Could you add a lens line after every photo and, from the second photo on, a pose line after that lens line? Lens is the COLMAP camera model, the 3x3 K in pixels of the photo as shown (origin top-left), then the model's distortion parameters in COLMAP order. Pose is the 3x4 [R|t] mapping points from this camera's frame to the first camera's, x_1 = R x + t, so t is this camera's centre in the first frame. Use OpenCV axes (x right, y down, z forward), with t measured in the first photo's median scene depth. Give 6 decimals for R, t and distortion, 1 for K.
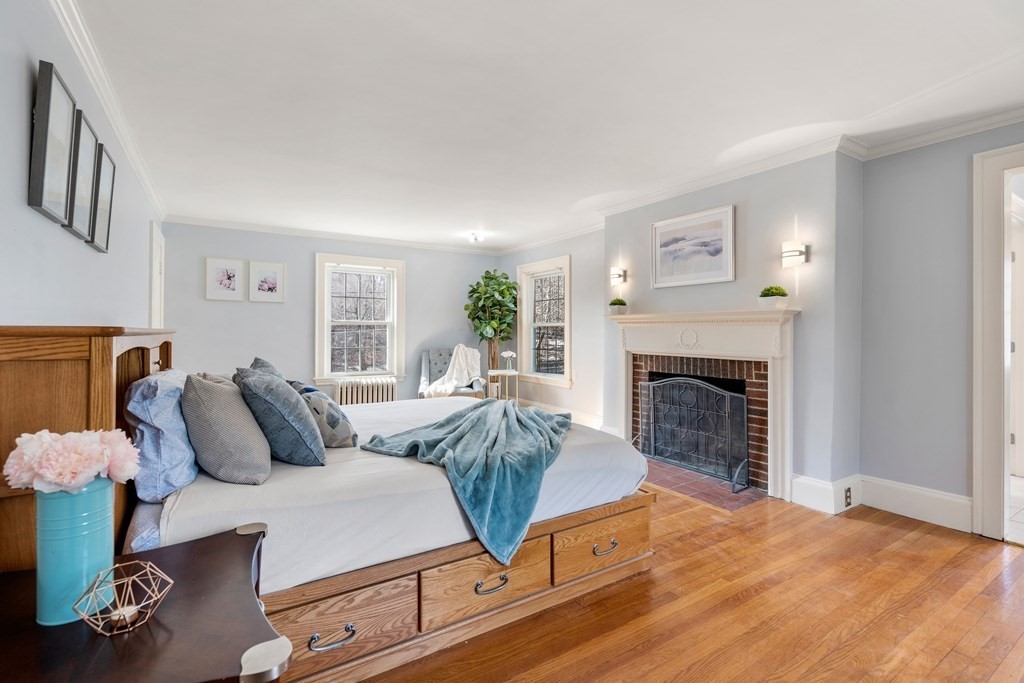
lens RADIAL K [[465.4, 0, 510.6], [0, 465.4, 336.3], [0, 0, 1]] dist [-0.004636, 0.001377]
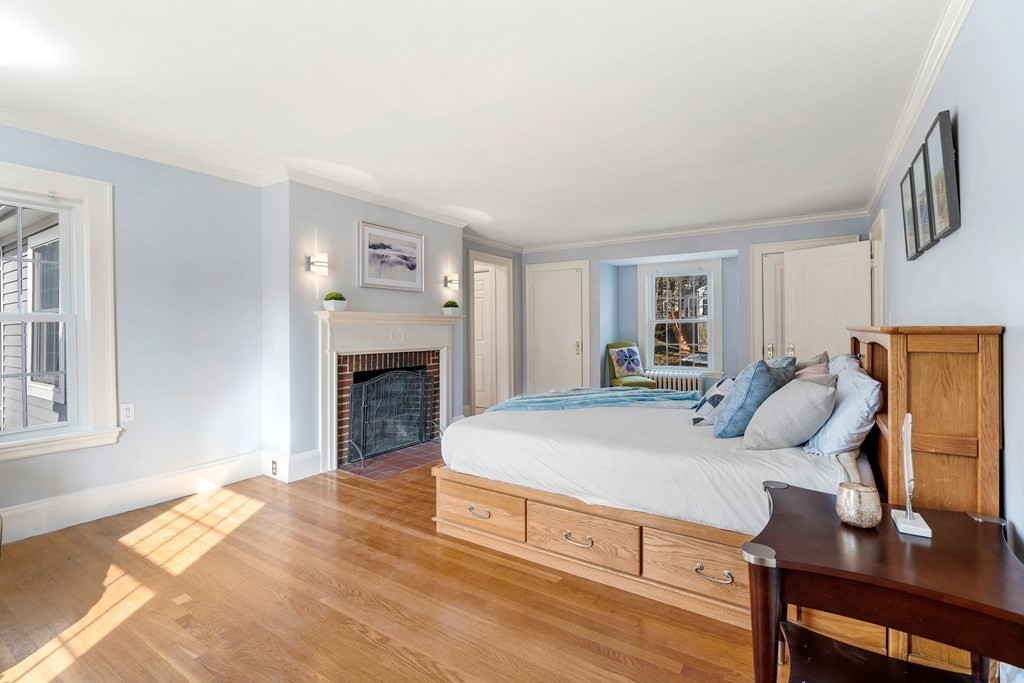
lens RADIAL K [[465.4, 0, 516.2], [0, 465.4, 324.5], [0, 0, 1]] dist [-0.004636, 0.001377]
pose [[-0.408768, 0.006782, 0.912613, -0.772785], [0.012987, 0.999914, -0.001613, -0.018087], [-0.912546, 0.011193, -0.408821, 1.179670]]
